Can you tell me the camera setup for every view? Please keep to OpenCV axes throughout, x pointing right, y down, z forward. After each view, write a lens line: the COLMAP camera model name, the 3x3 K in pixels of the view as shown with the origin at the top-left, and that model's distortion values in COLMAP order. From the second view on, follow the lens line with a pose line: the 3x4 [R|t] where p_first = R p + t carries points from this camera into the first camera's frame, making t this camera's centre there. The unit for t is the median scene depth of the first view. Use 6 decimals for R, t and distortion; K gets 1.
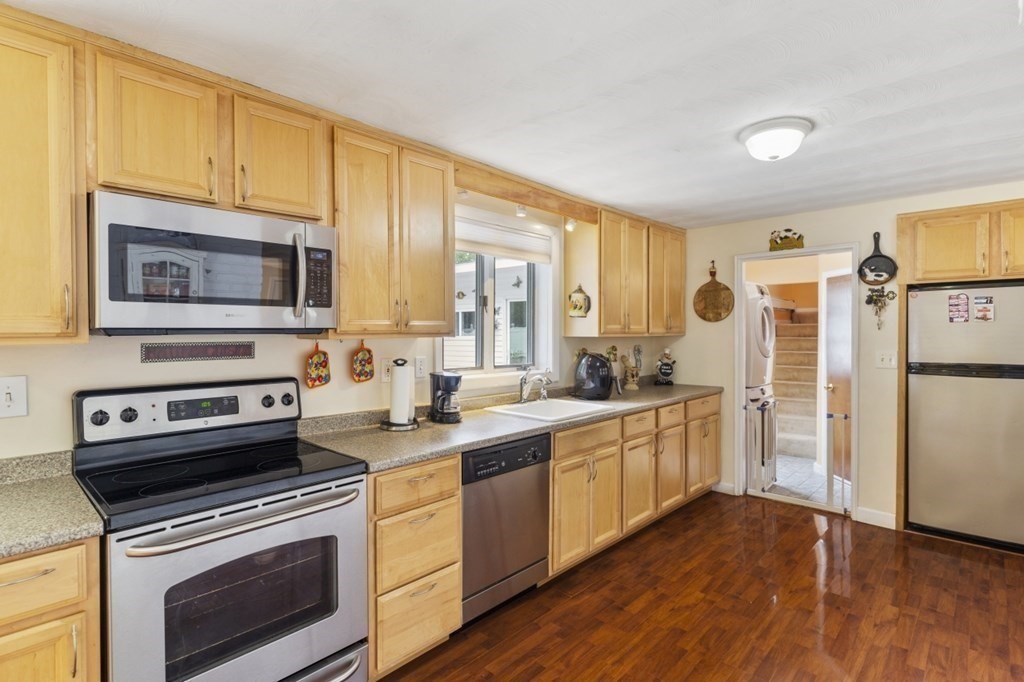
lens RADIAL K [[498.6, 0, 519.2], [0, 498.6, 333.8], [0, 0, 1]] dist [-0.002242, -0.001429]
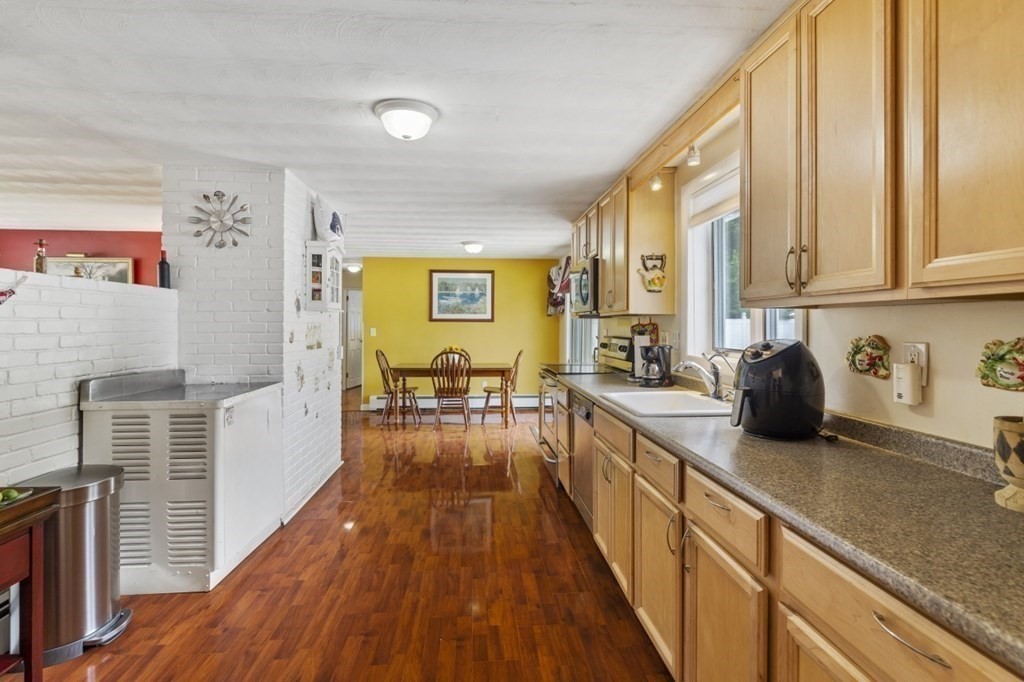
lens RADIAL K [[491.2, 0, 511.3], [0, 491.2, 321.1], [0, 0, 1]] dist [0.002723, -0.000114]
pose [[-0.675680, -0.006191, -0.737169, 0.753657], [-0.005931, 0.999978, -0.002962, 0.024034], [0.737171, 0.002371, -0.675702, 1.249481]]
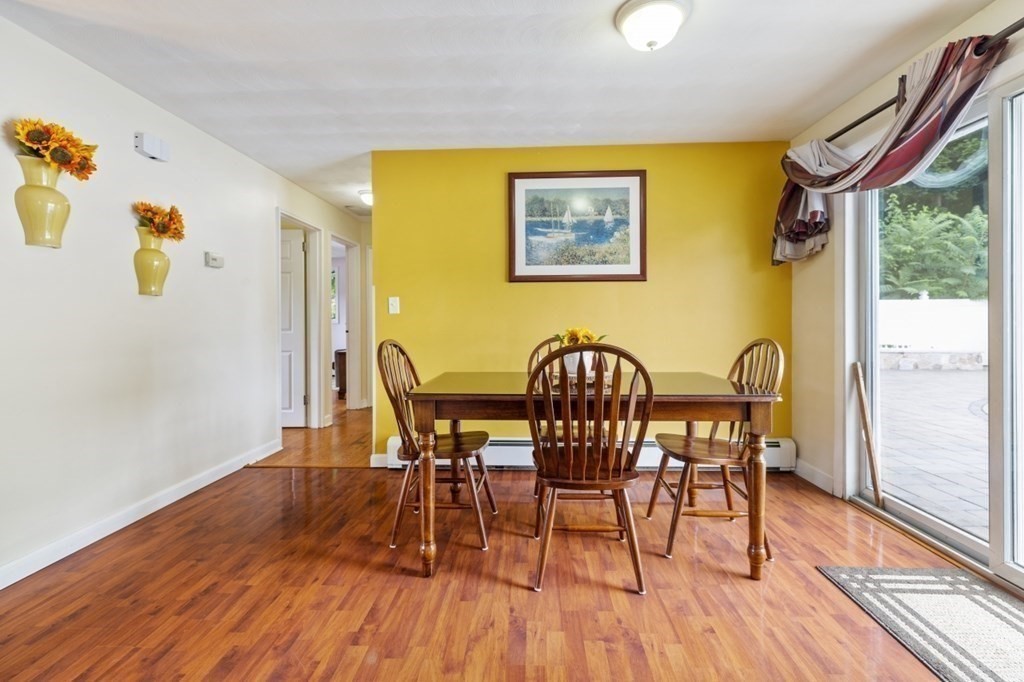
lens RADIAL K [[460.2, 0, 509.9], [0, 460.2, 322.5], [0, 0, 1]] dist [0.003304, 0.000068]
pose [[-0.764035, 0.008867, -0.645113, 0.014357], [0.002221, 0.999936, 0.011114, 0.097473], [0.645171, 0.007059, -0.764006, 0.248205]]
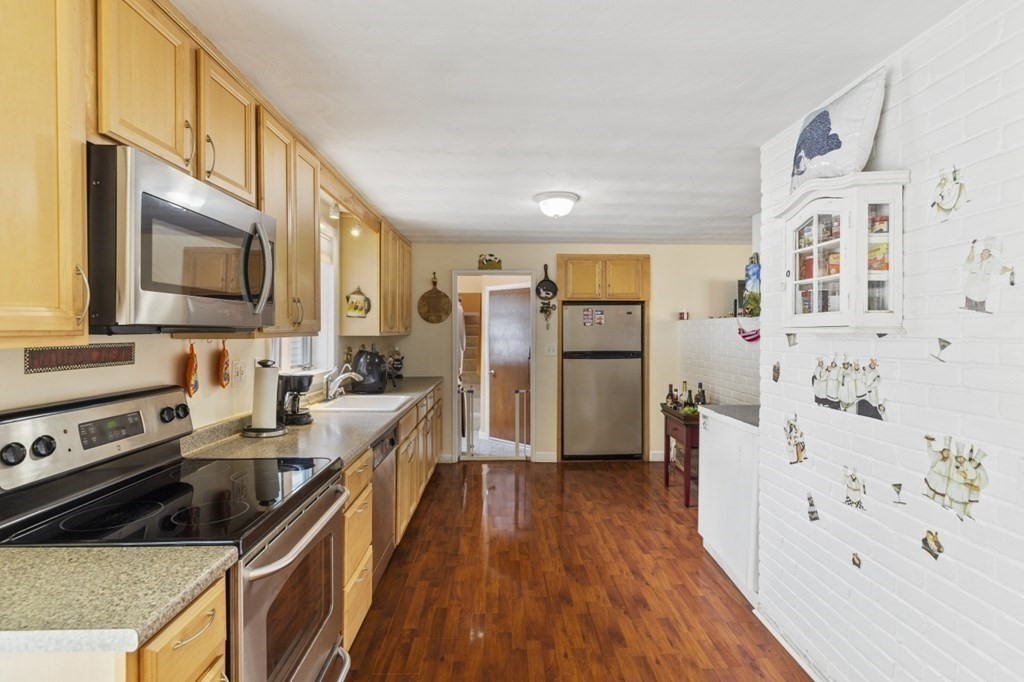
lens RADIAL K [[498.6, 0, 512.3], [0, 498.6, 333.5], [0, 0, 1]] dist [-0.002242, -0.001429]
pose [[0.713696, -0.001244, 0.700454, -0.425543], [0.001397, 0.999999, 0.000352, 0.001233], [-0.700454, 0.000728, 0.713697, 0.012811]]
